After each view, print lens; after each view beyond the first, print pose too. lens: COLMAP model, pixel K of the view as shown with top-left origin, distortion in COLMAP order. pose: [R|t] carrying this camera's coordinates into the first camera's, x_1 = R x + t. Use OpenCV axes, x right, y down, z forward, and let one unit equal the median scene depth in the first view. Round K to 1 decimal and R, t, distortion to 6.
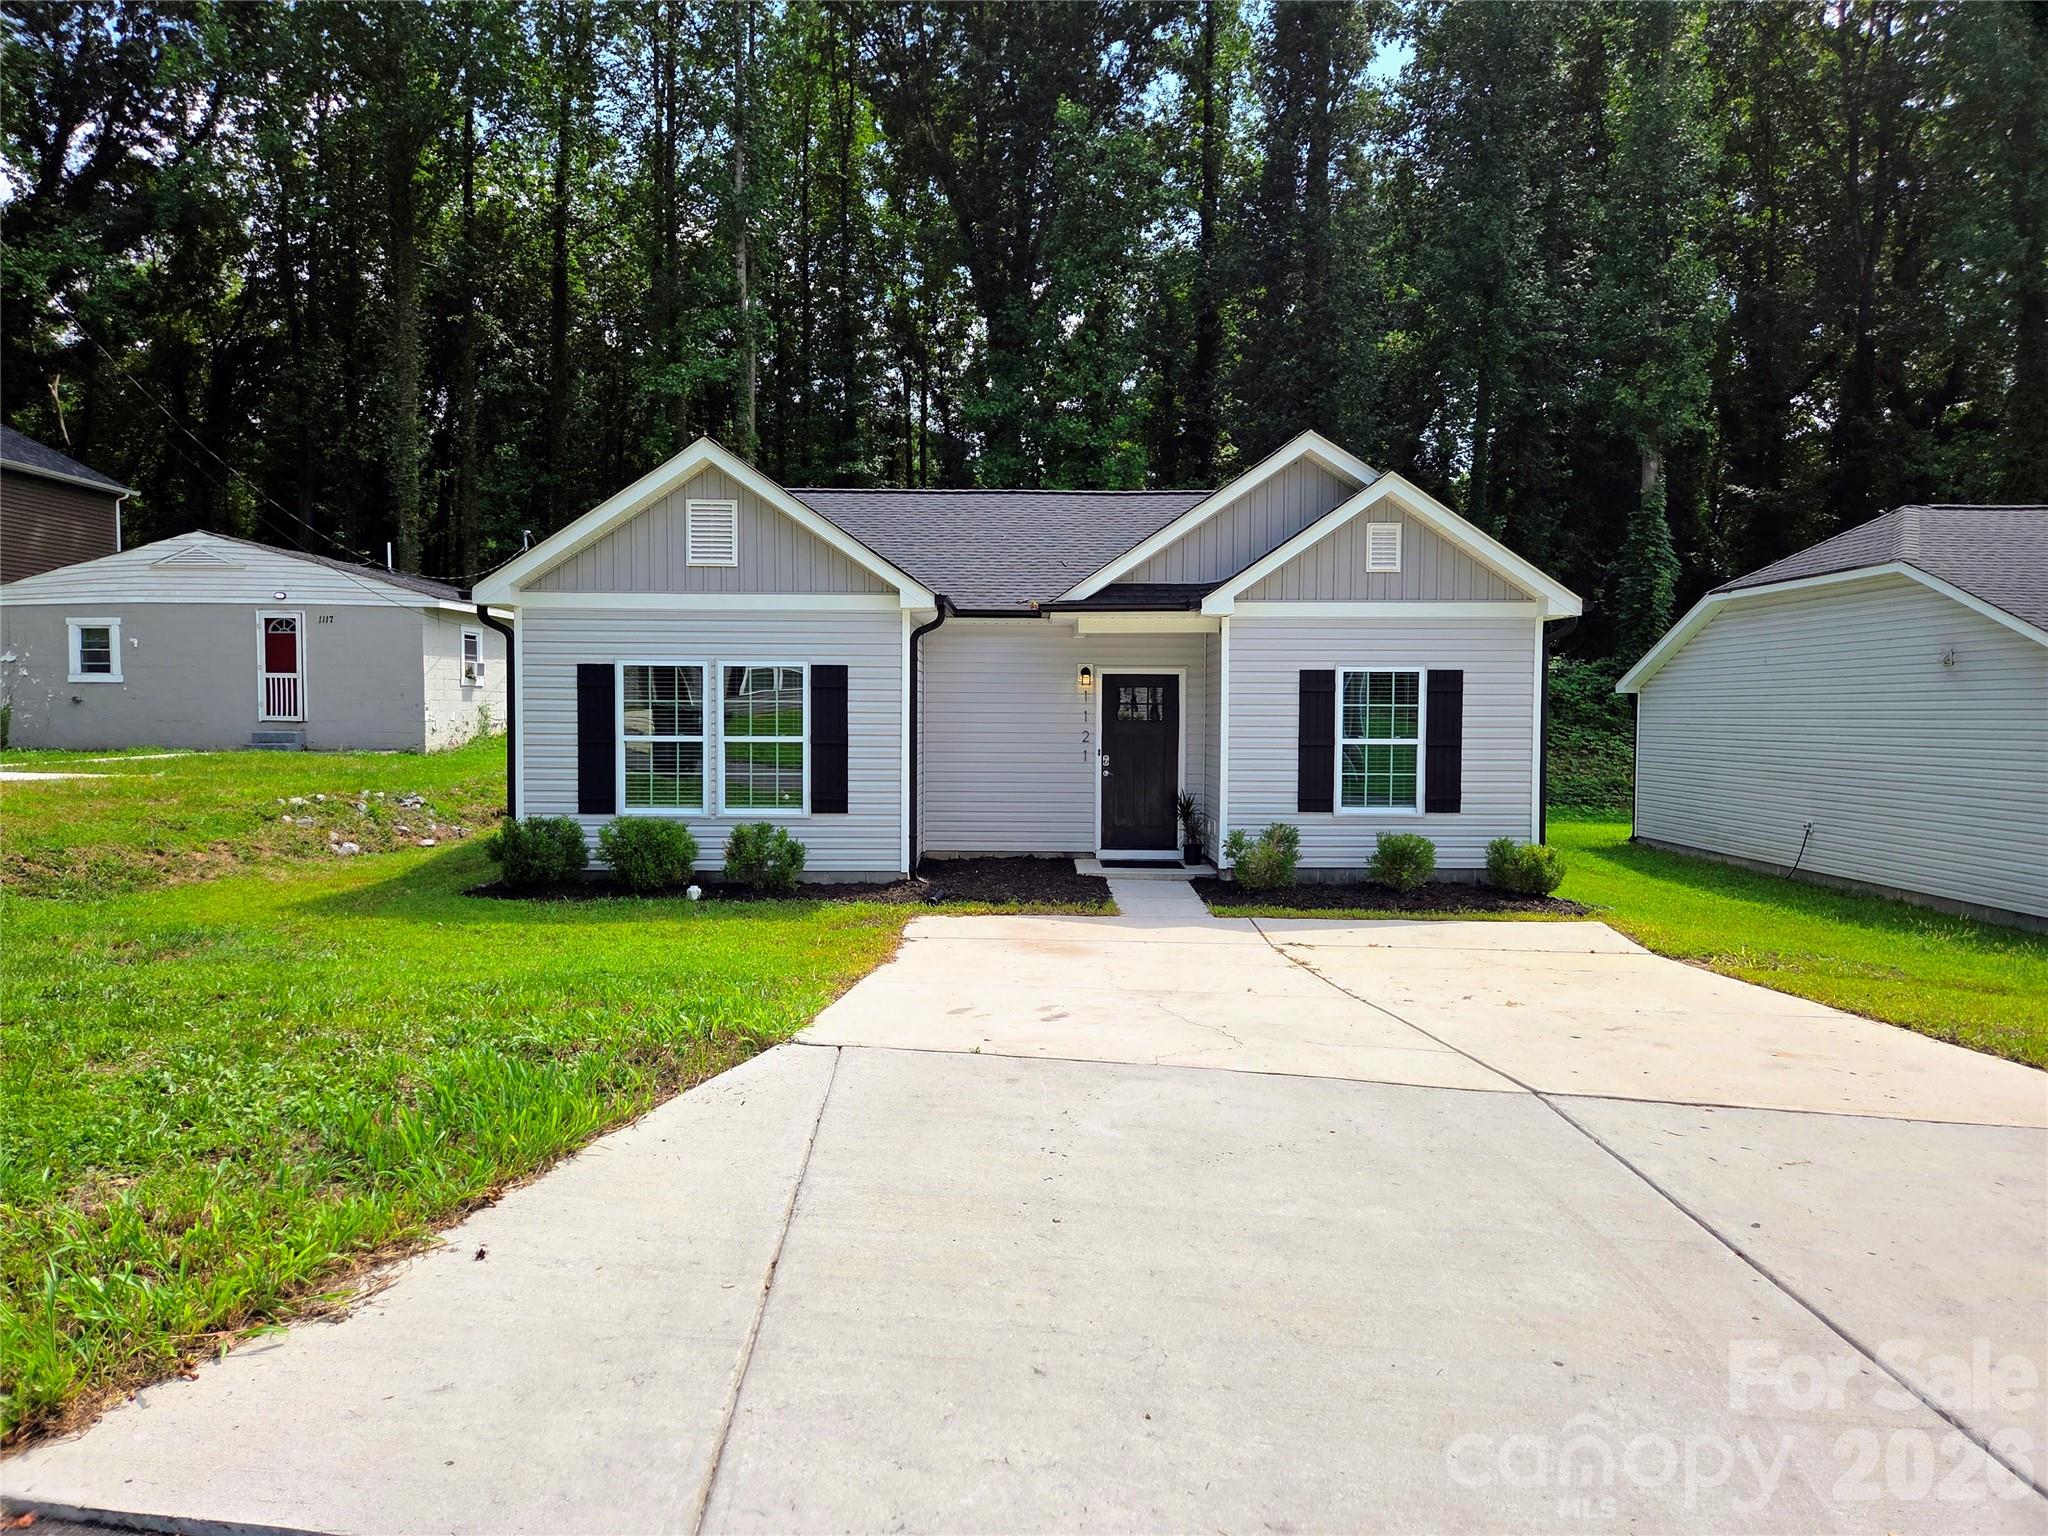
lens RADIAL K [[1379.4, 0, 1036.3], [0, 1379.4, 764.7], [0, 0, 1]] dist [0.052839, -0.035762]
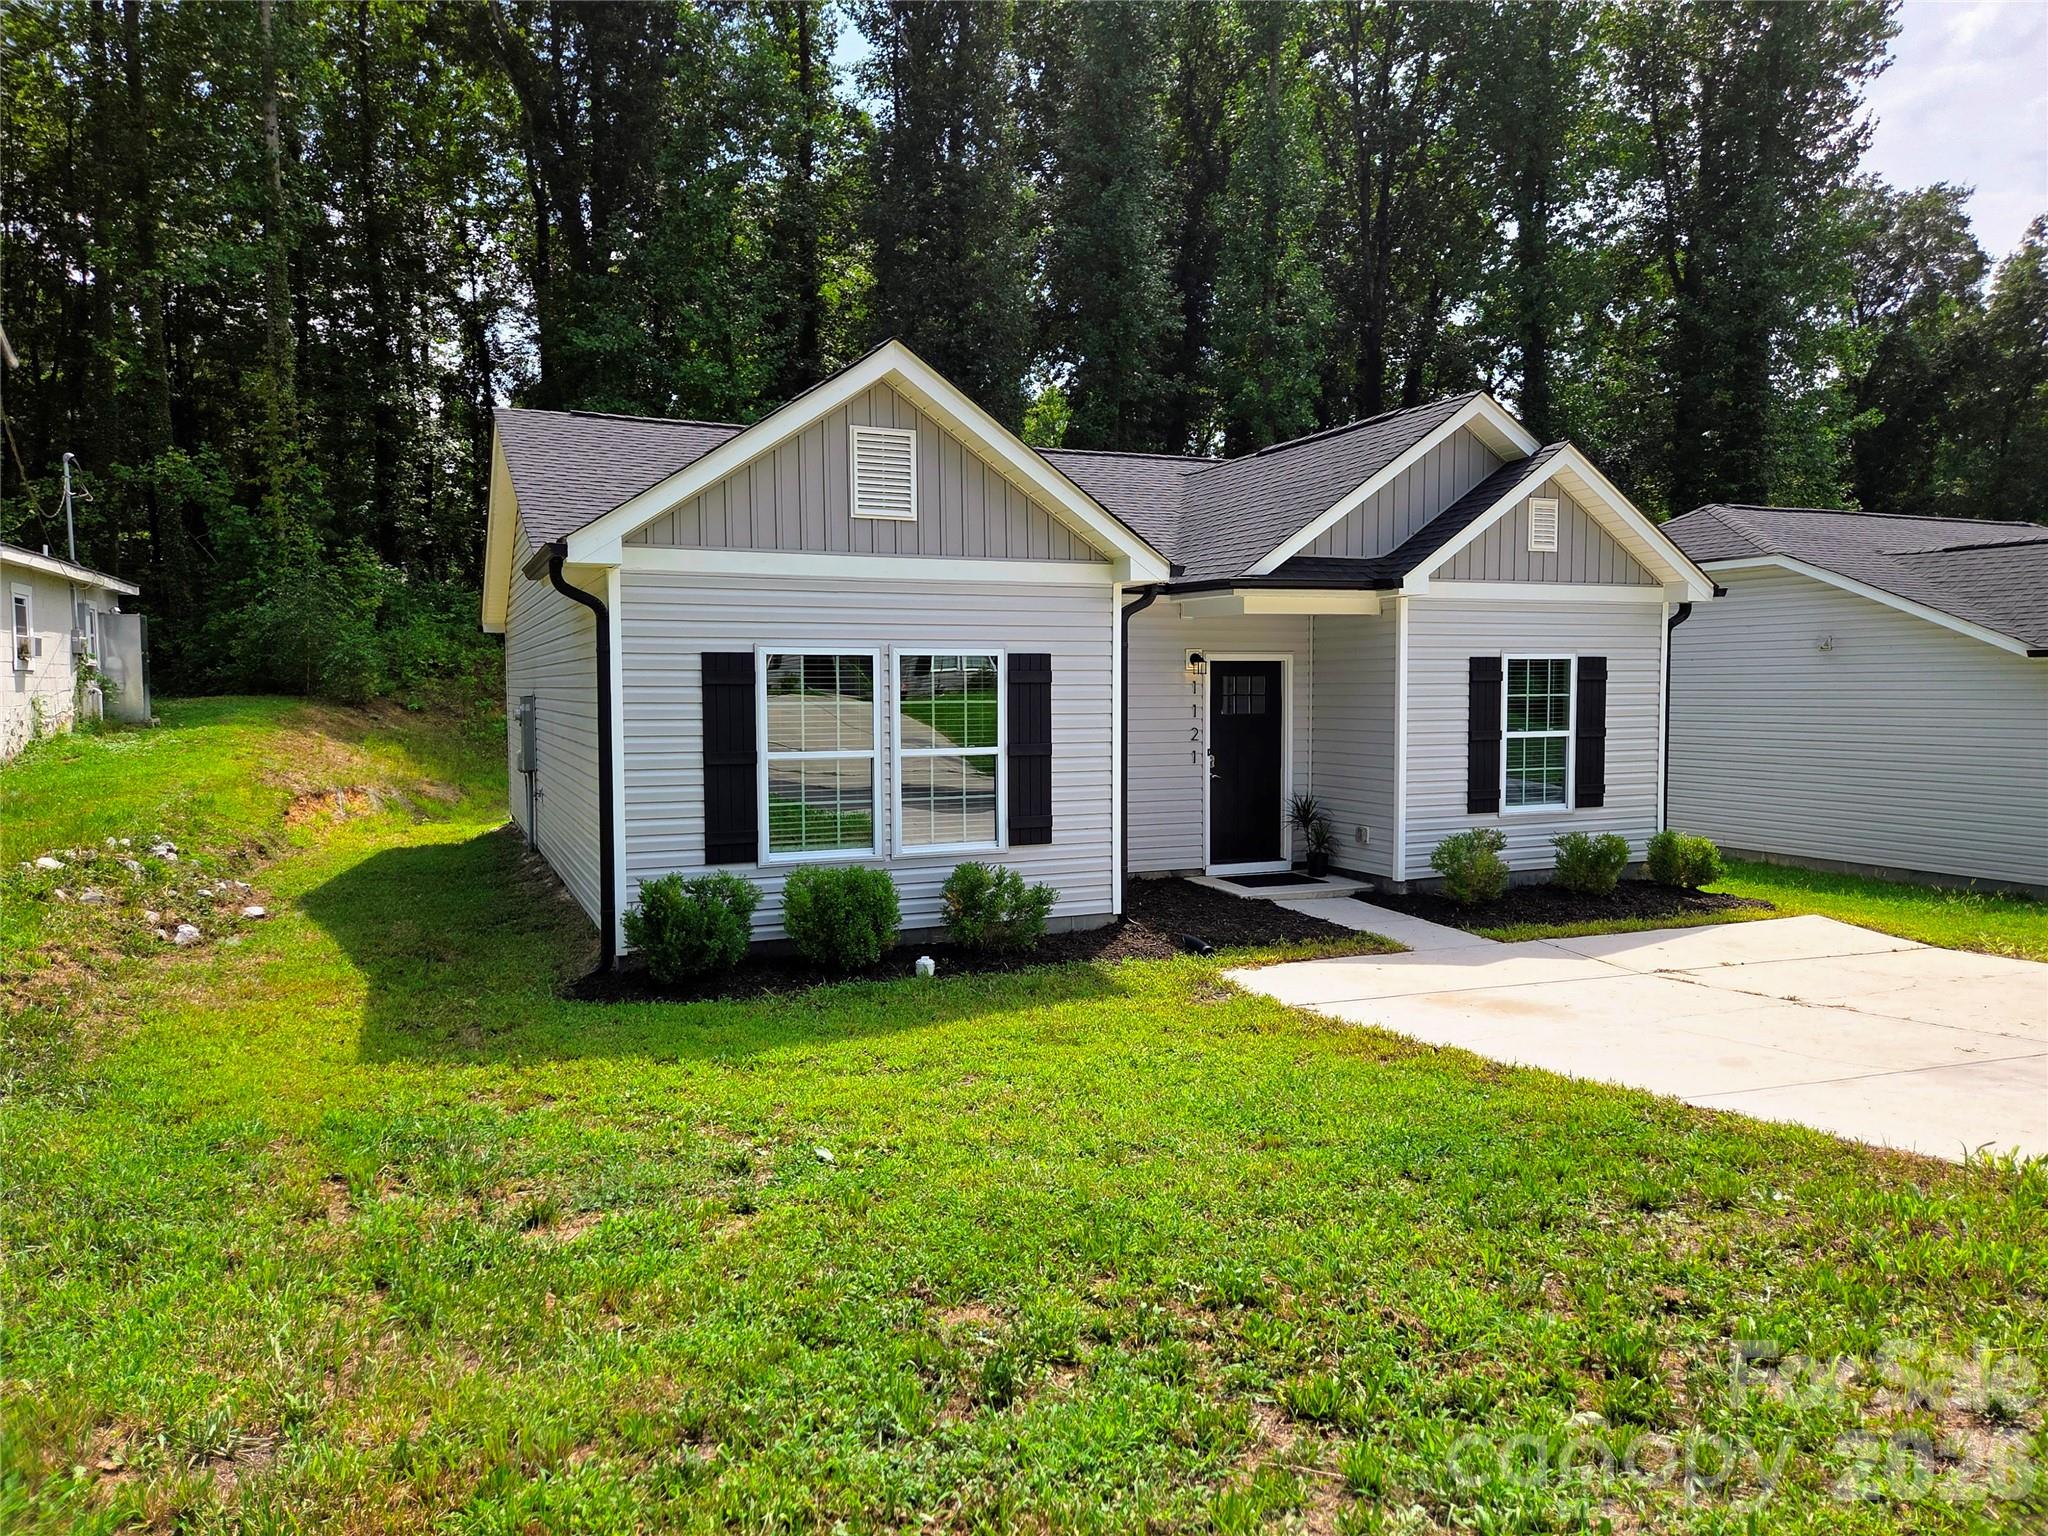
lens RADIAL K [[1379.4, 0, 1025.5], [0, 1379.4, 762.0], [0, 0, 1]] dist [0.052839, -0.035762]
pose [[0.917907, -0.031429, 0.395549, -0.440276], [0.024109, 0.999434, 0.023466, -0.028538], [-0.396063, -0.012003, 0.918145, 0.282216]]
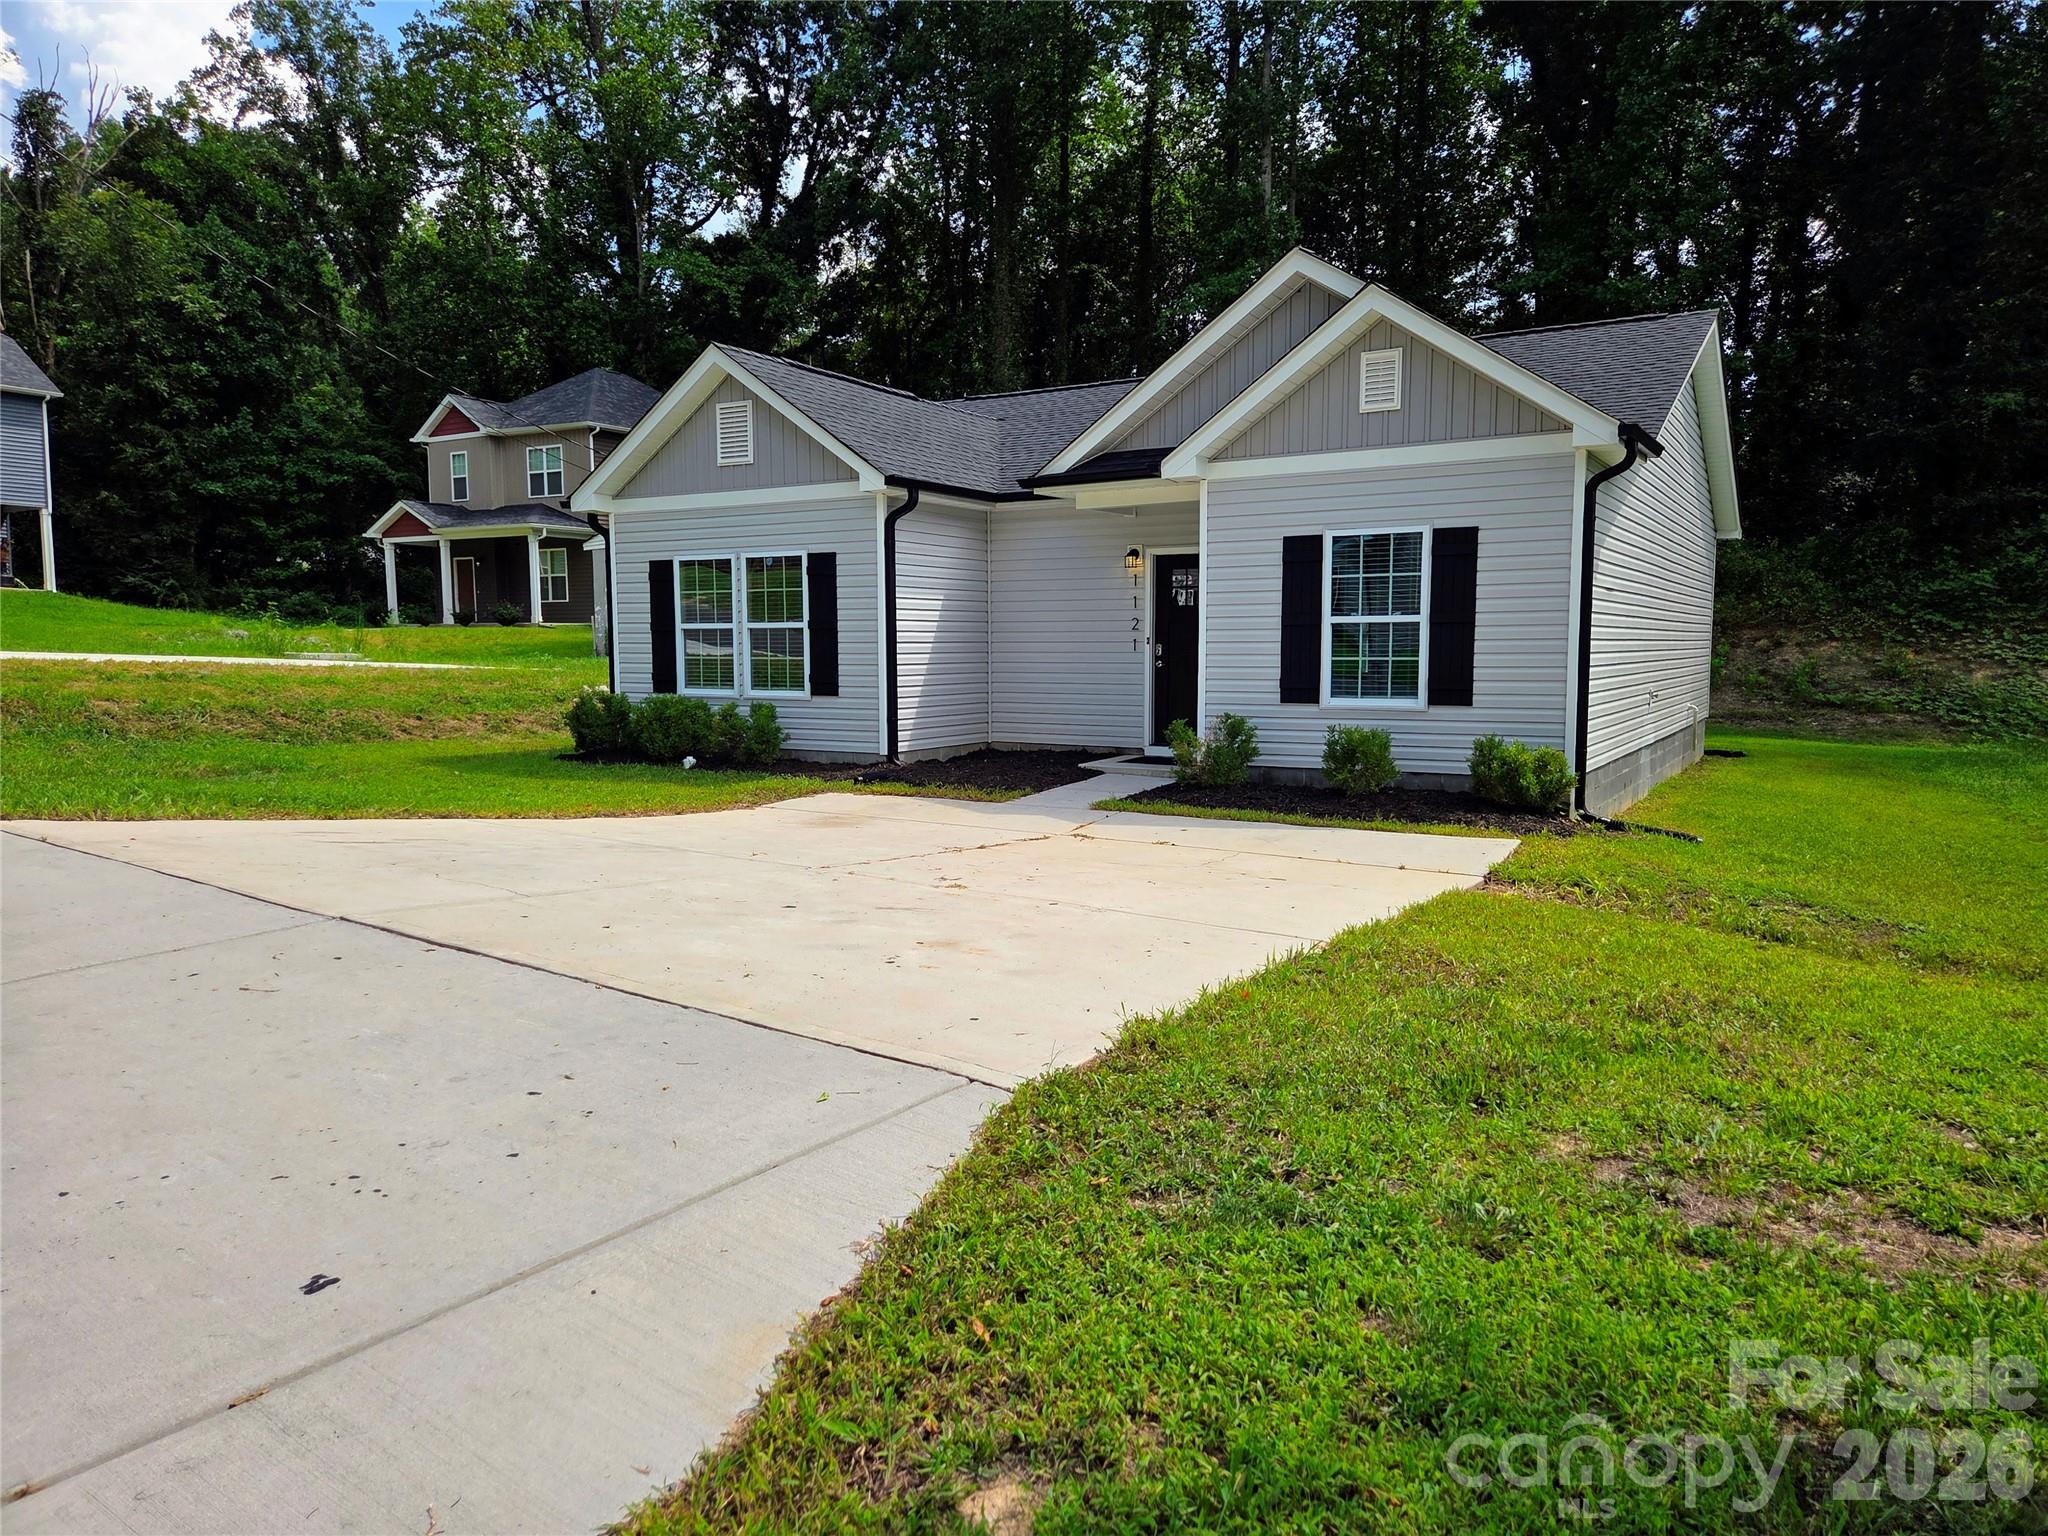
lens RADIAL K [[1379.4, 0, 1027.4], [0, 1379.4, 786.2], [0, 0, 1]] dist [0.052839, -0.035762]
pose [[0.851433, 0.045146, -0.522516, 0.514031], [-0.013713, 0.997864, 0.063871, 0.033468], [0.524284, -0.047217, 0.850234, 0.179208]]
